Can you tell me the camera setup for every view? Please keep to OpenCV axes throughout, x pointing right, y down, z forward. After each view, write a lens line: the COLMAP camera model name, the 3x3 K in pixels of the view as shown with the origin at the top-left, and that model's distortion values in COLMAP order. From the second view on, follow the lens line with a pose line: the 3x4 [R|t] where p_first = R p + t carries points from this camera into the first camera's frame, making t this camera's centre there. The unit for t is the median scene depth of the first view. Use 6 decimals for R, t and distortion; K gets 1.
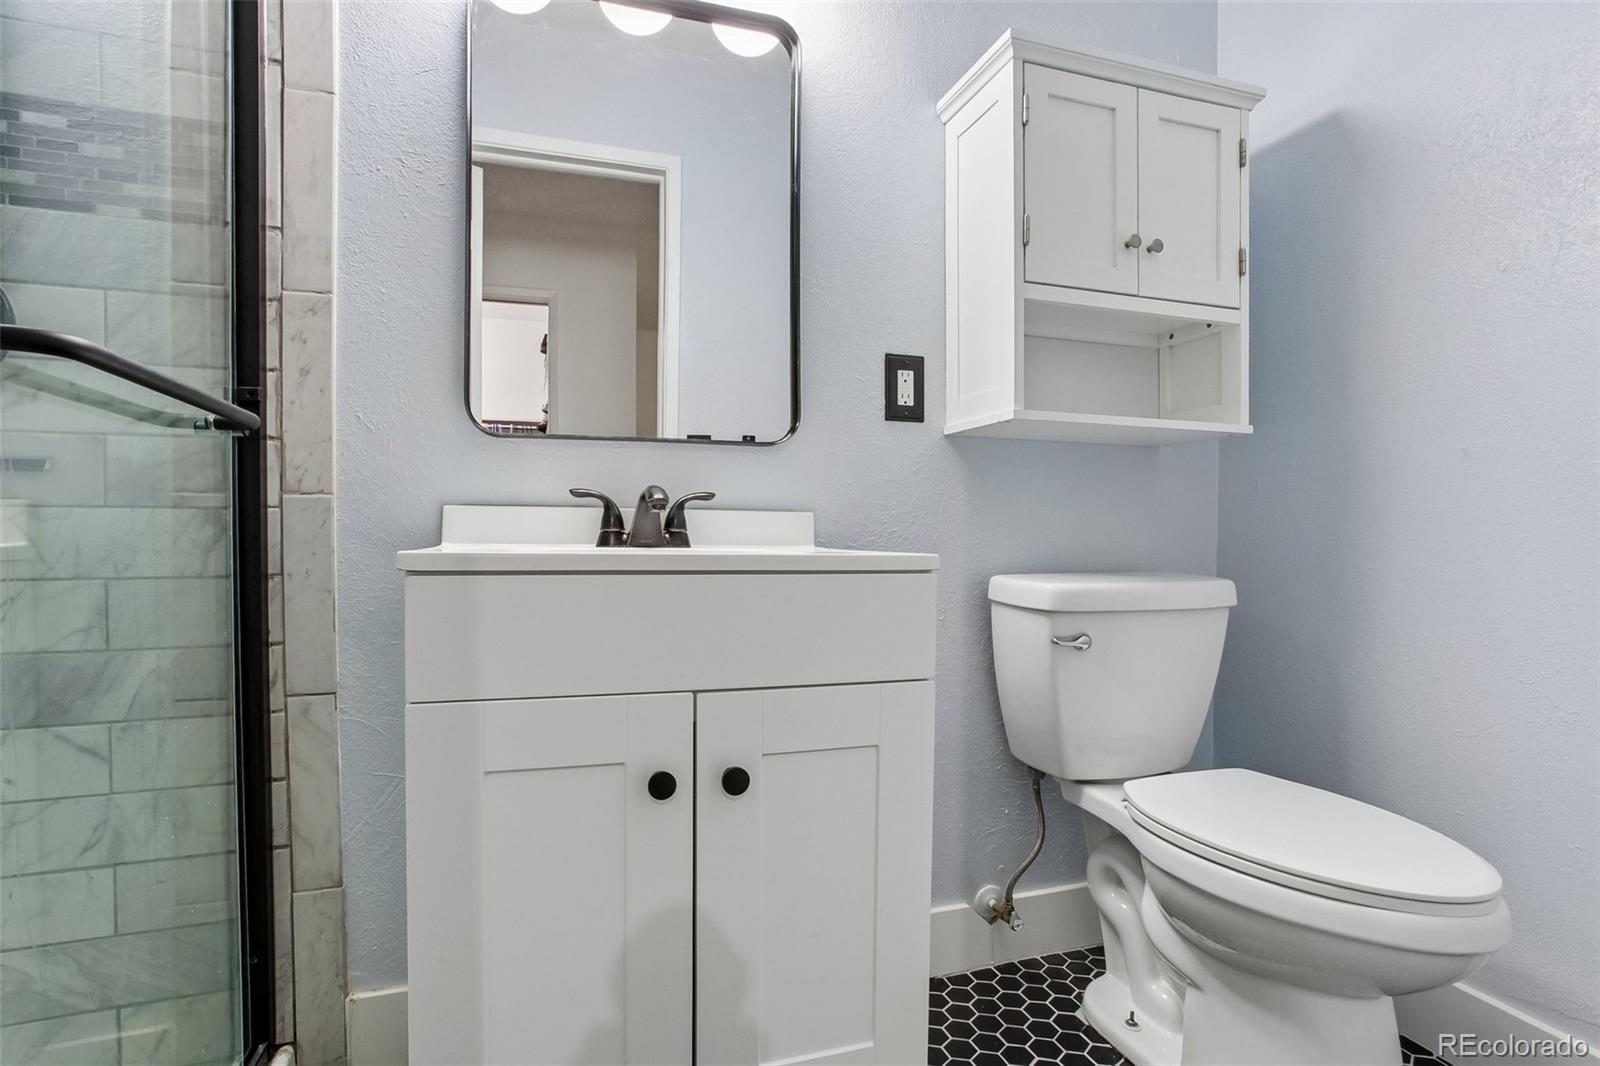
lens RADIAL K [[789.9, 0, 800.0], [0, 789.9, 533.0], [0, 0, 1]] dist [-0.078819, 0.039648]
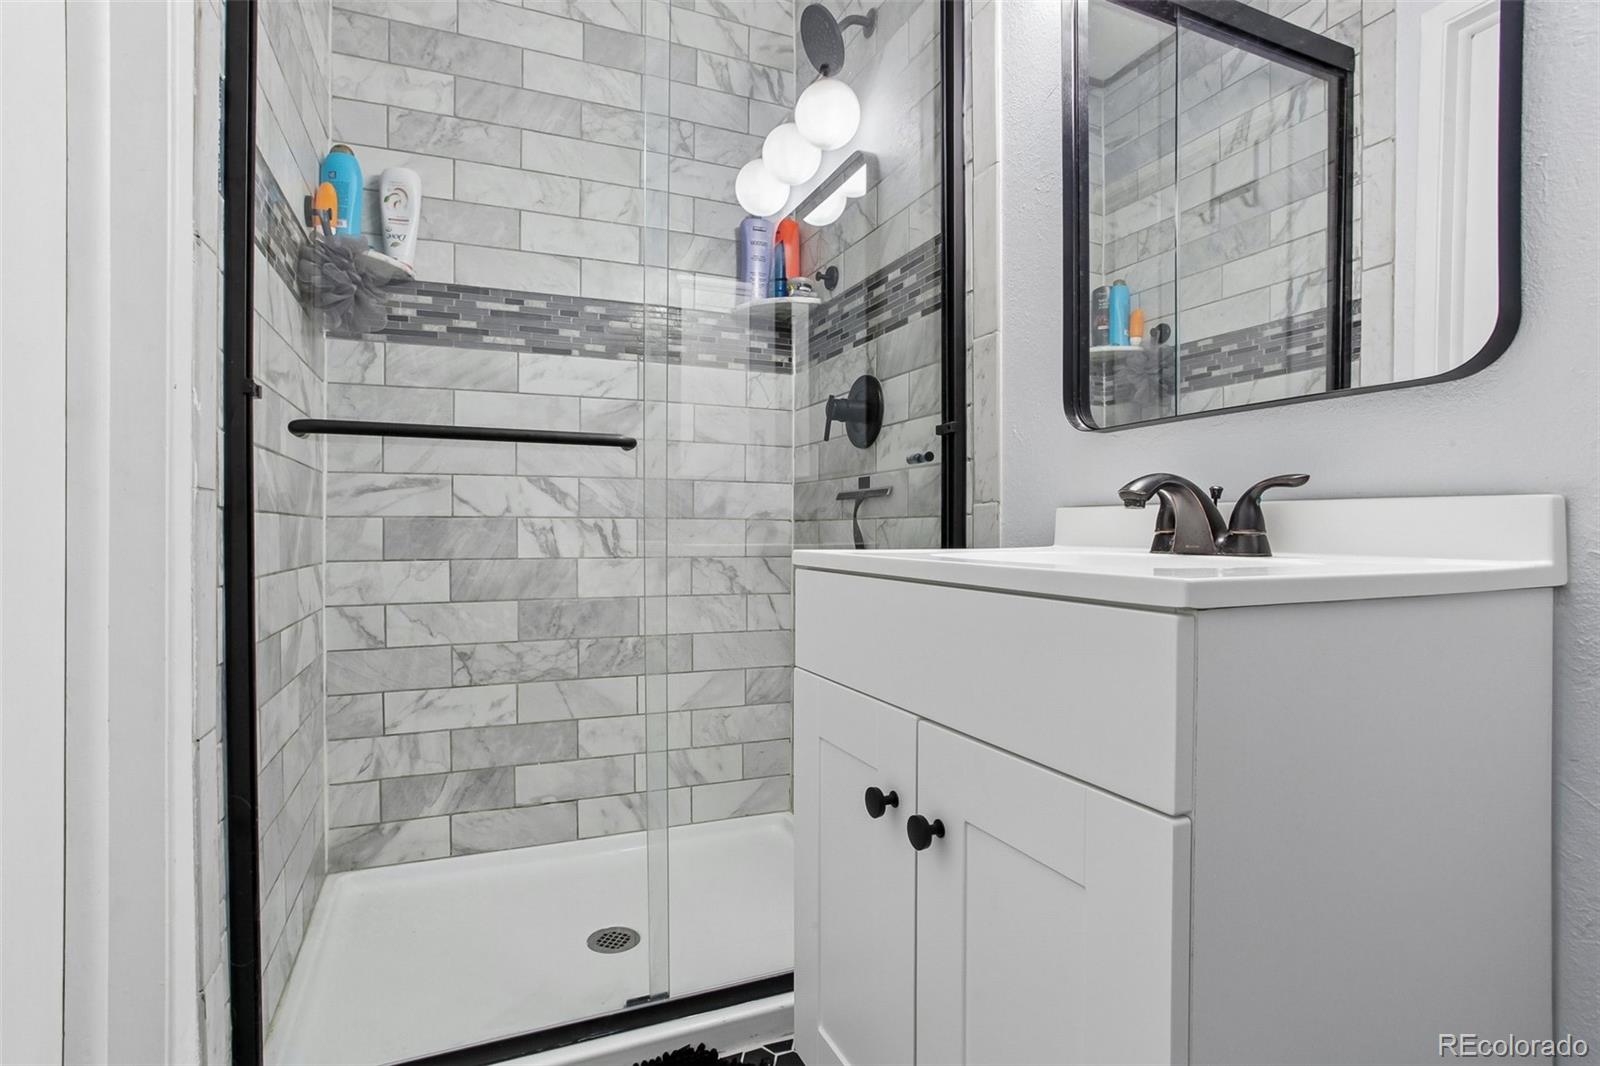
lens RADIAL K [[789.9, 0, 800.0], [0, 789.9, 533.0], [0, 0, 1]] dist [-0.078819, 0.039648]
pose [[0.077698, -0.001431, -0.996976, 0.569829], [-0.001802, 0.999997, -0.001576, -0.000816], [0.996975, 0.001919, 0.077695, 0.619016]]
